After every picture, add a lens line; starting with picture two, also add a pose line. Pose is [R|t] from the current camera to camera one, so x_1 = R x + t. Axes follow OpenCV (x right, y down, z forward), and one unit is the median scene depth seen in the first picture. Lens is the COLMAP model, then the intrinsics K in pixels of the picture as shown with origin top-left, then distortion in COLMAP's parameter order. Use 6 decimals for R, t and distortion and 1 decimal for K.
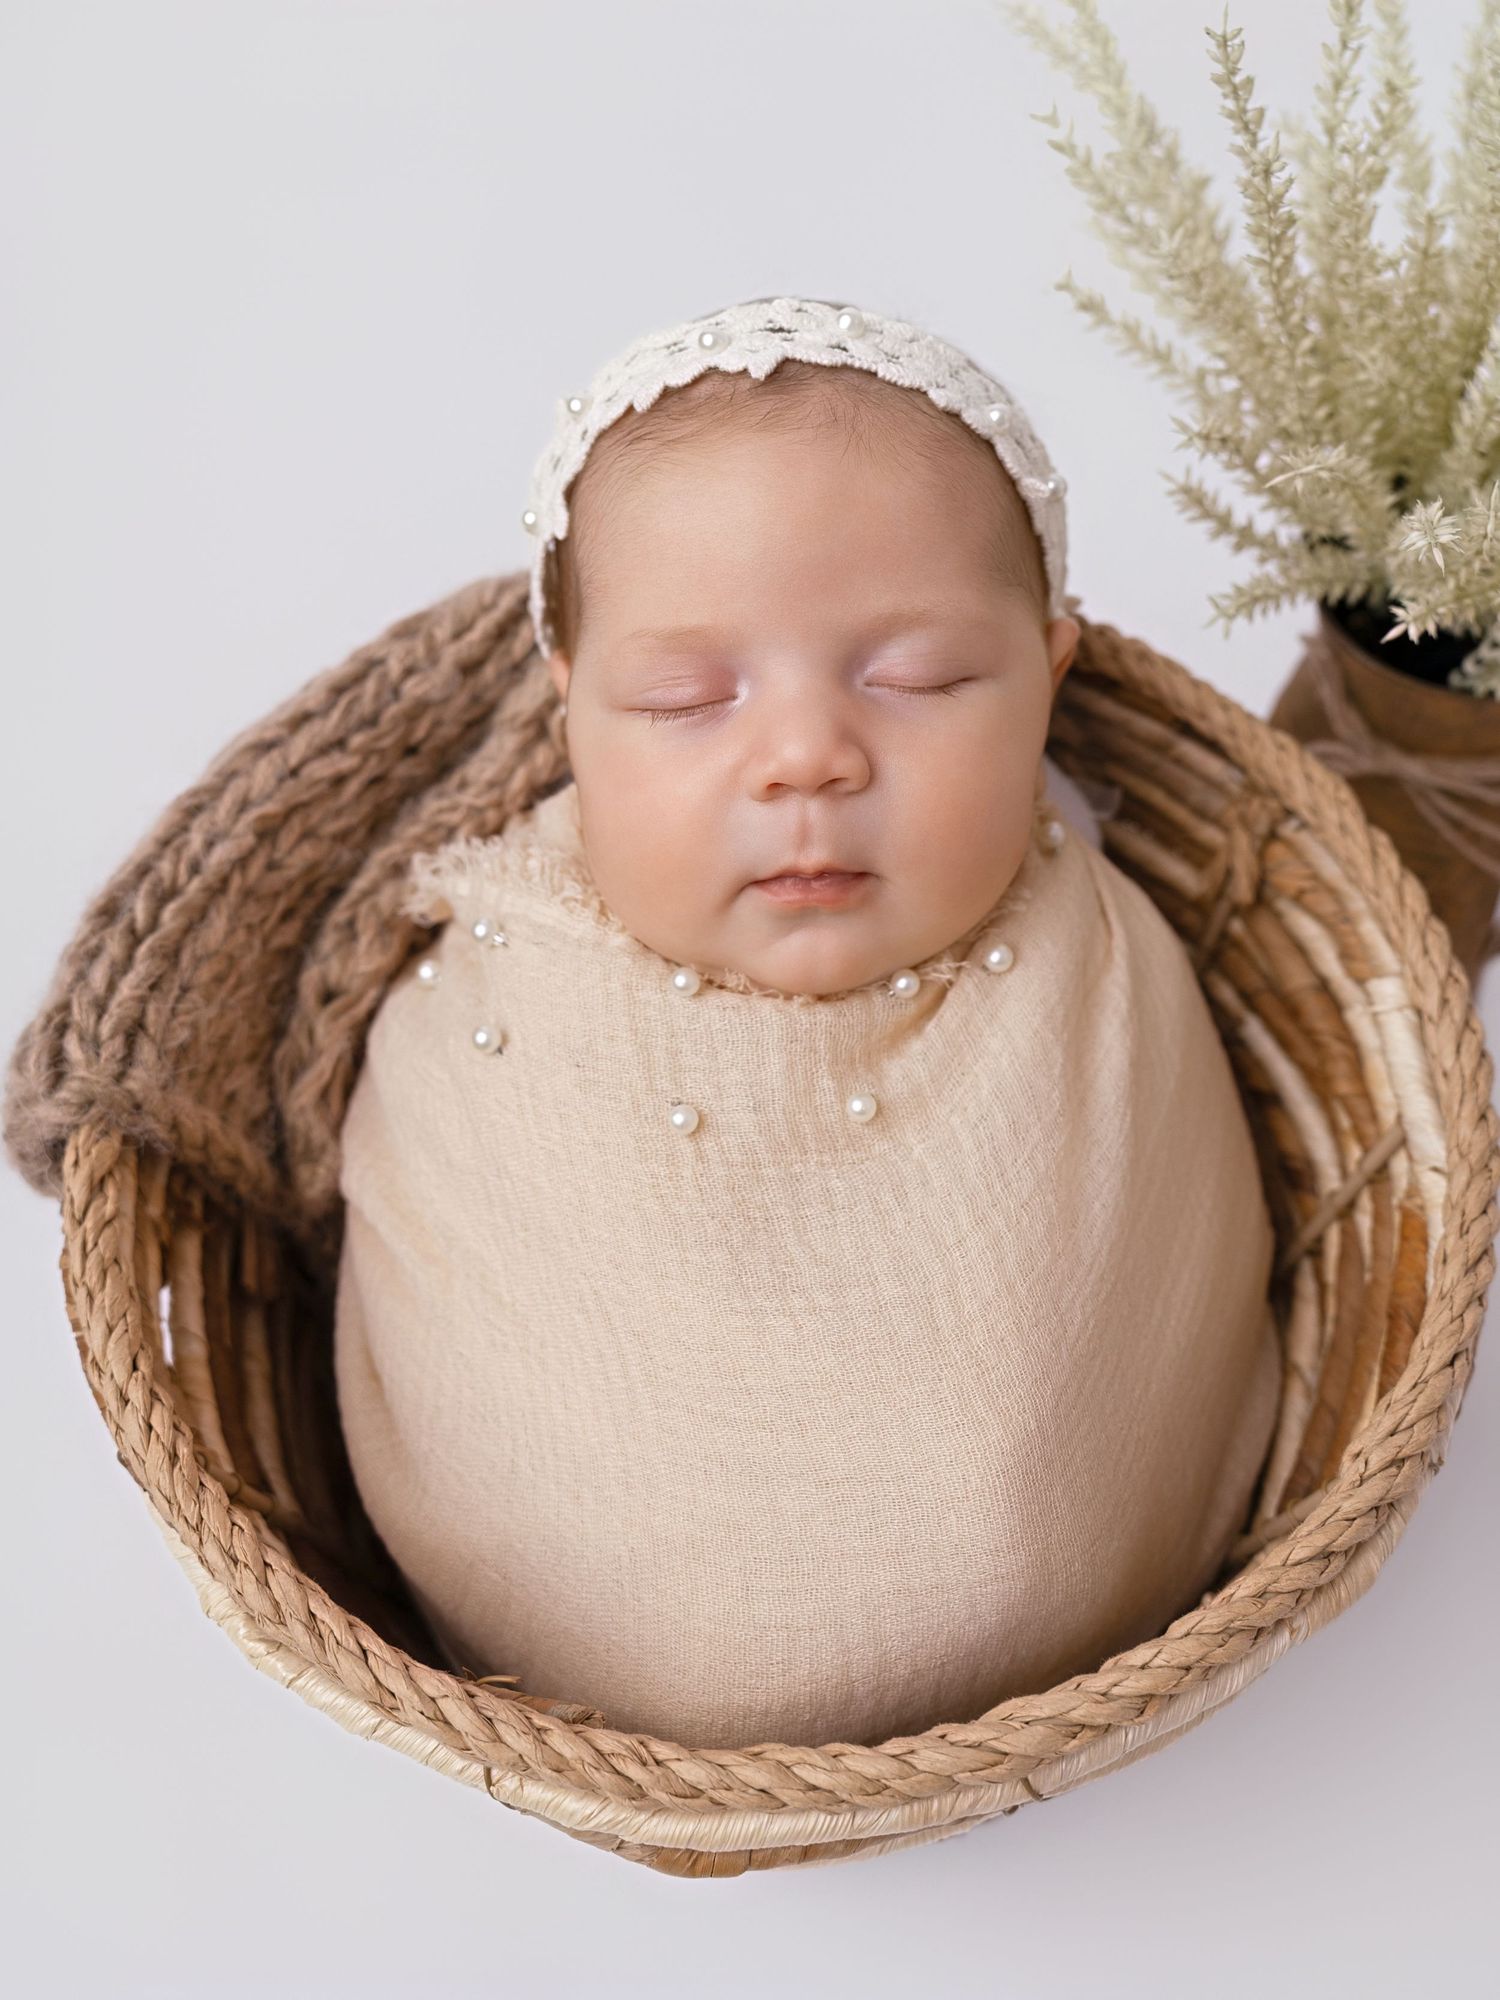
lens RADIAL K [[1837.3, 0, 744.6], [0, 1837.3, 1032.0], [0, 0, 1]] dist [0.001678, 0.006156]
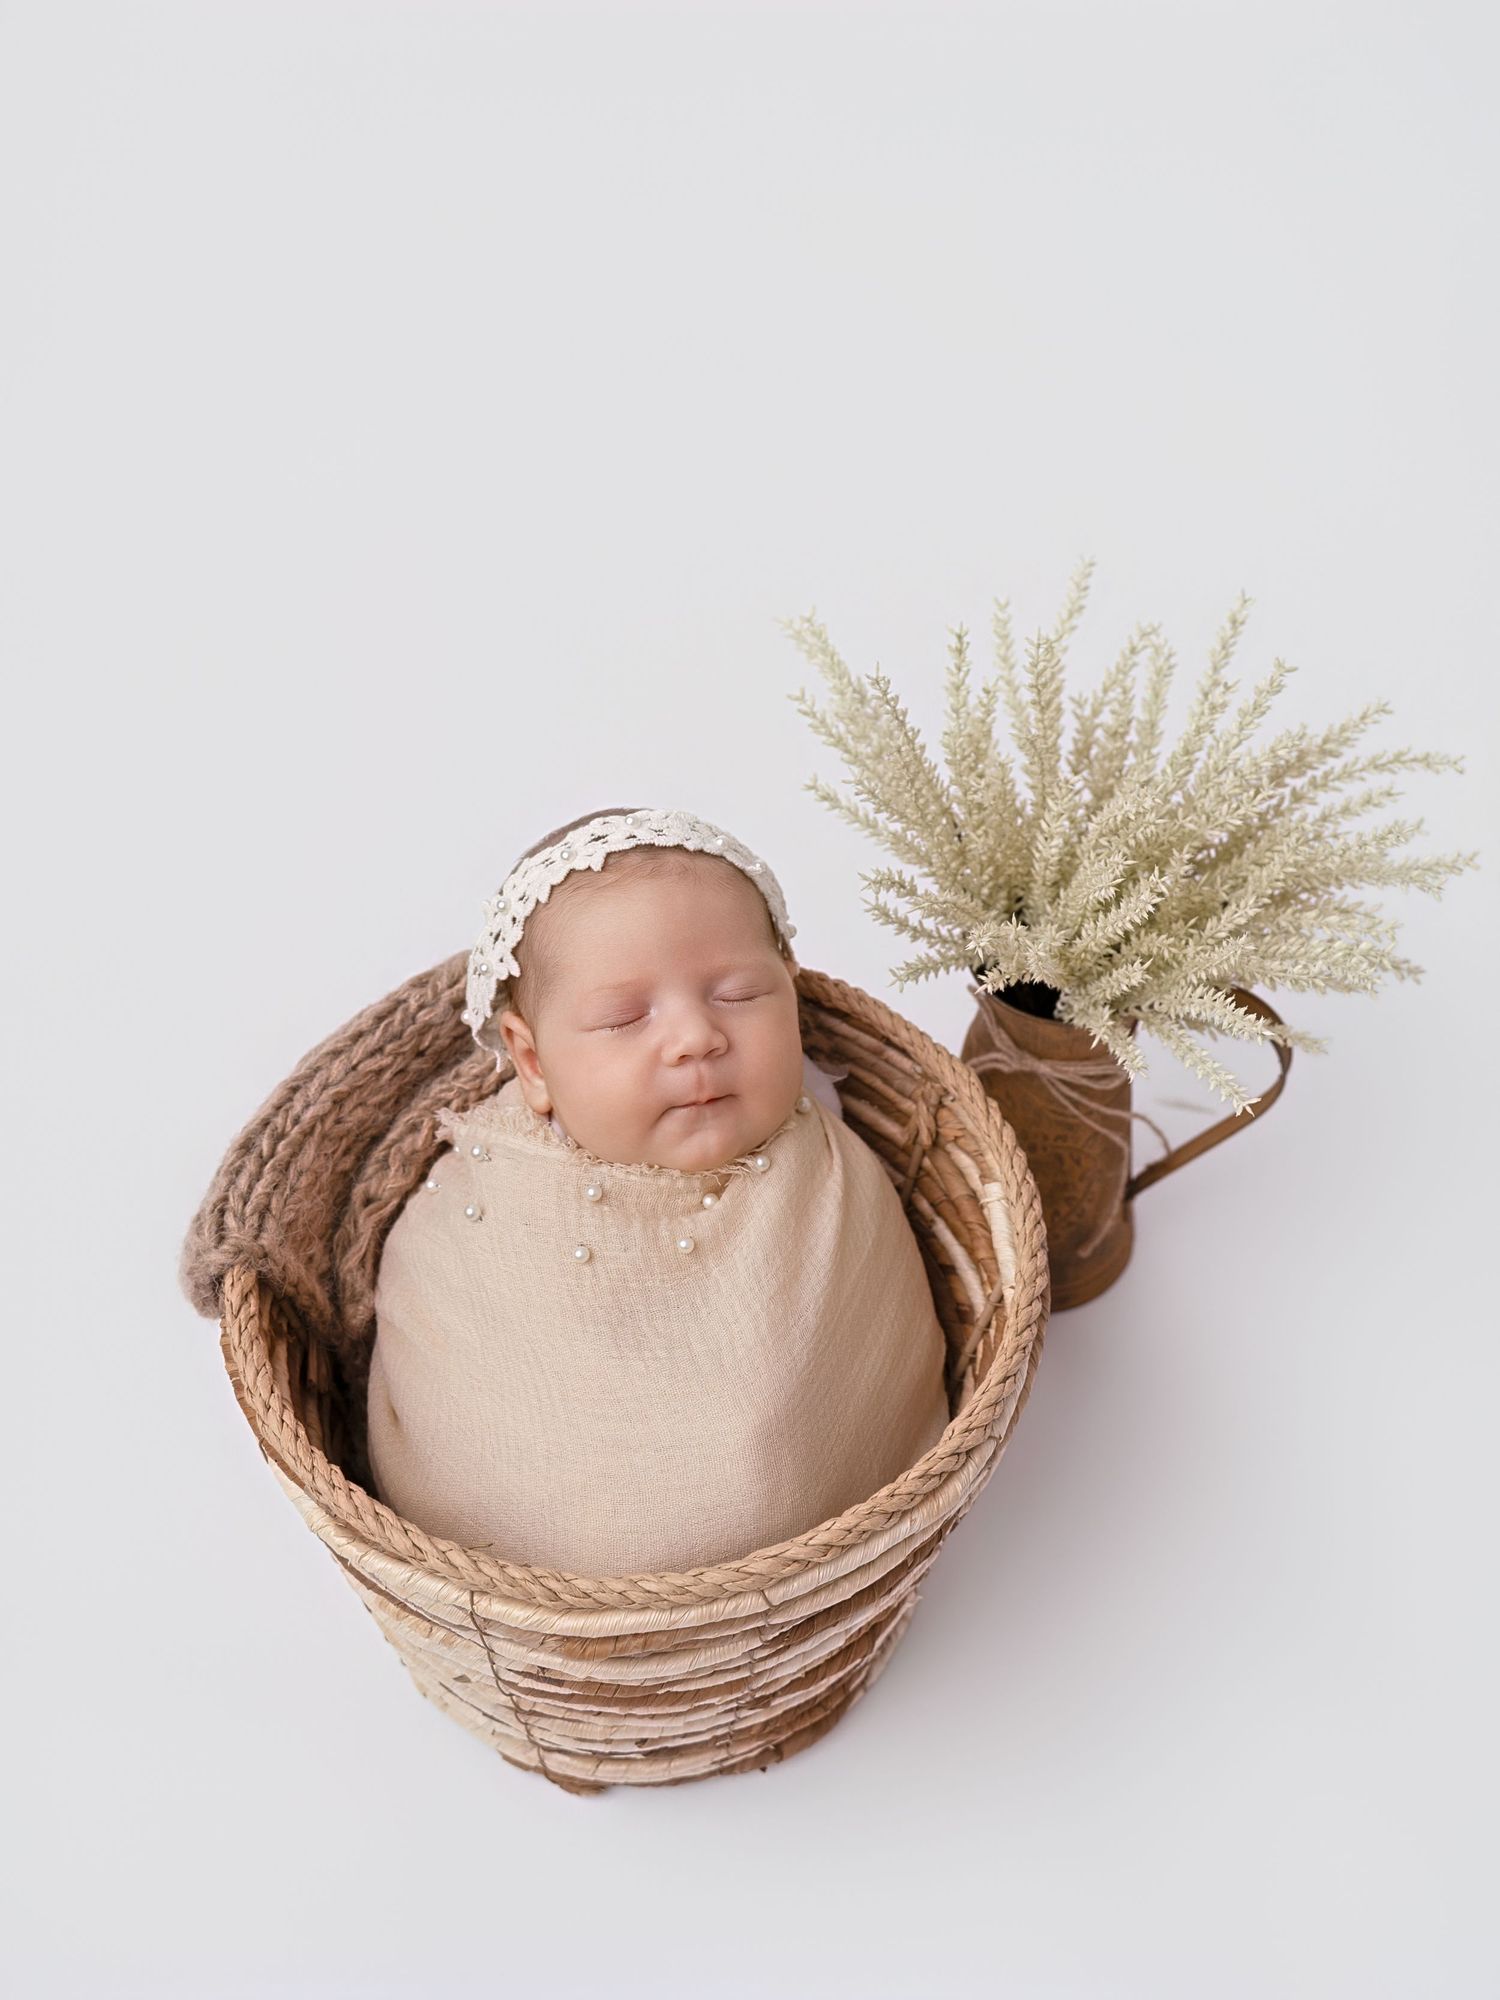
lens RADIAL K [[1992.6, 0, 750.0], [0, 1992.6, 1000.0], [0, 0, 1]] dist [0.065498, -0.001921]
pose [[0.998875, 0.003587, 0.047276, 0.031053], [0.005557, 0.981405, -0.191868, 0.157246], [-0.047085, 0.191915, 0.980281, -0.845463]]
